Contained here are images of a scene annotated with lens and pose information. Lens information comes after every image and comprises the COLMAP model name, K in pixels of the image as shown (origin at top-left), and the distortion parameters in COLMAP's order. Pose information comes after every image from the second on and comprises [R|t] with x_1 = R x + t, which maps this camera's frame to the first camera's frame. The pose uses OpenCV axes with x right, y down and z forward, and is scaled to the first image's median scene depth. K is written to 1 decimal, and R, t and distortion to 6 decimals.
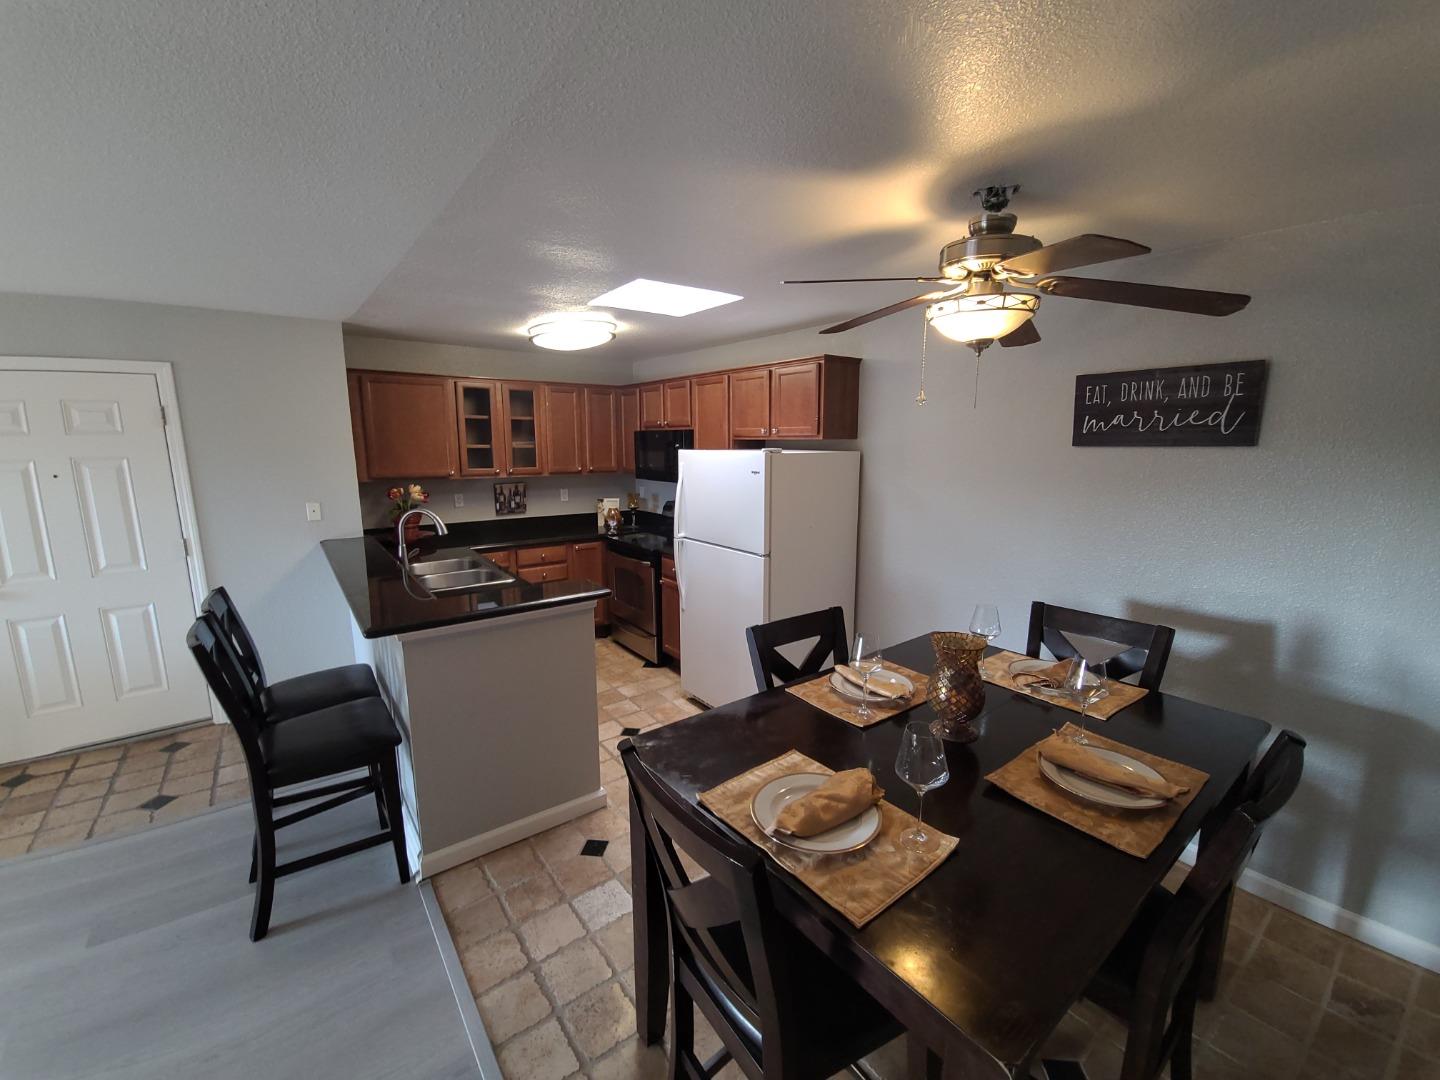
lens RADIAL K [[586.6, 0, 723.3], [0, 586.6, 539.7], [0, 0, 1]] dist [0.005838, -0.005980]
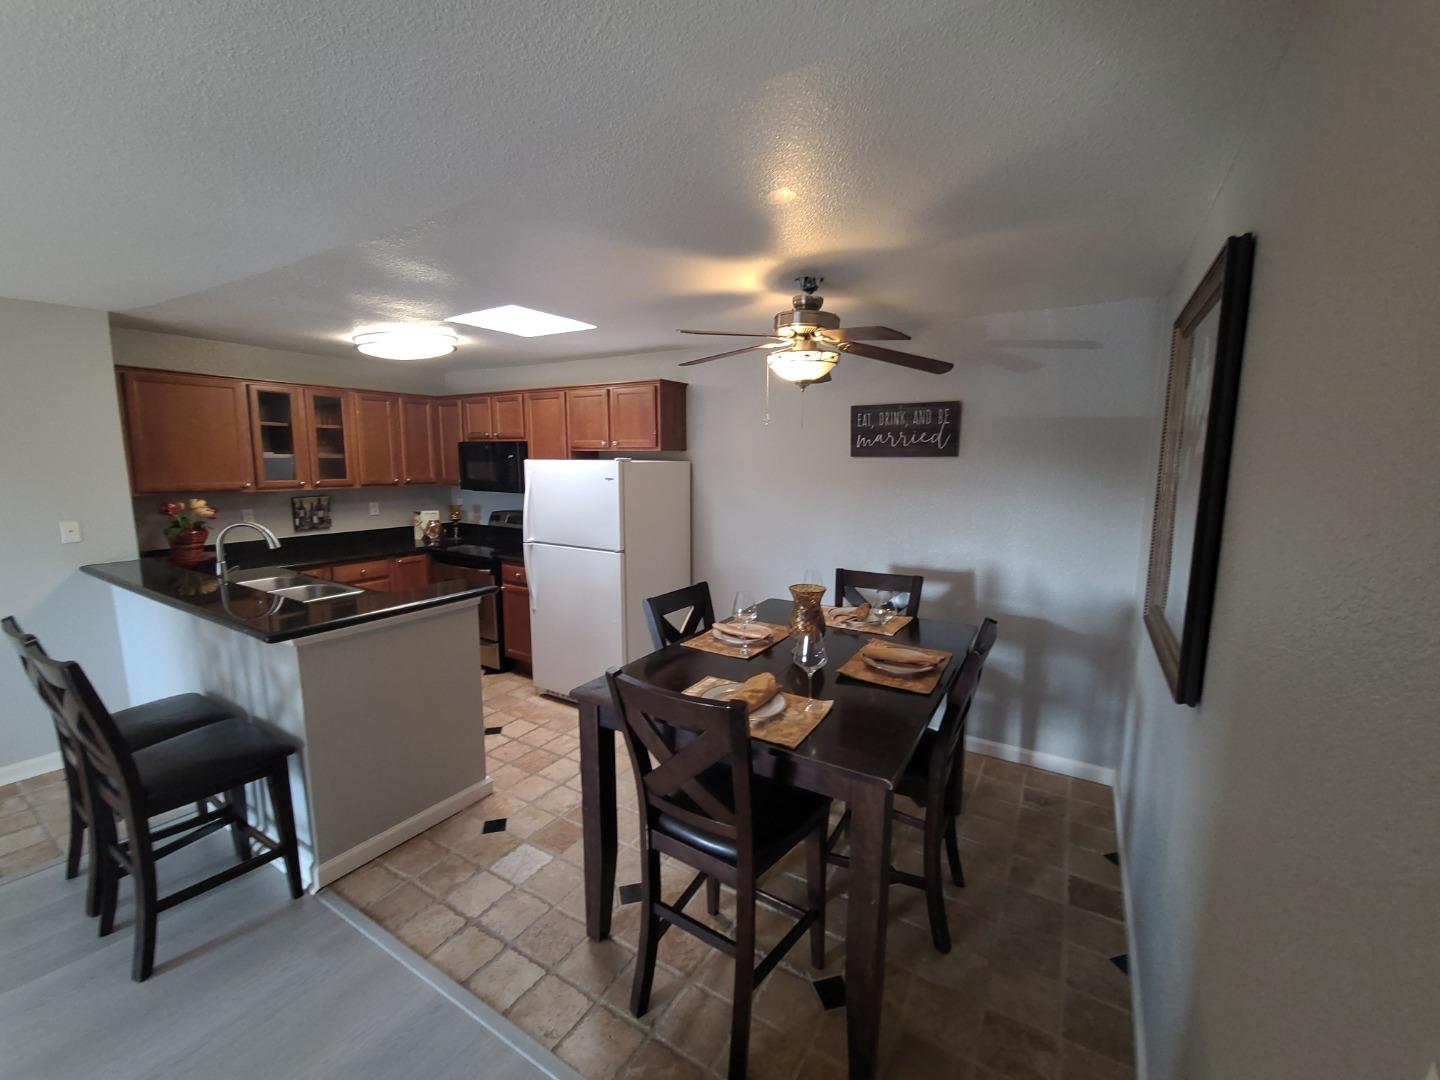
lens RADIAL K [[586.6, 0, 723.4], [0, 586.6, 539.7], [0, 0, 1]] dist [0.005838, -0.005980]
pose [[0.930914, -0.045971, 0.362333, -0.187603], [0.055077, 0.998372, -0.014837, 0.038624], [-0.361061, 0.033768, 0.931931, -0.166108]]
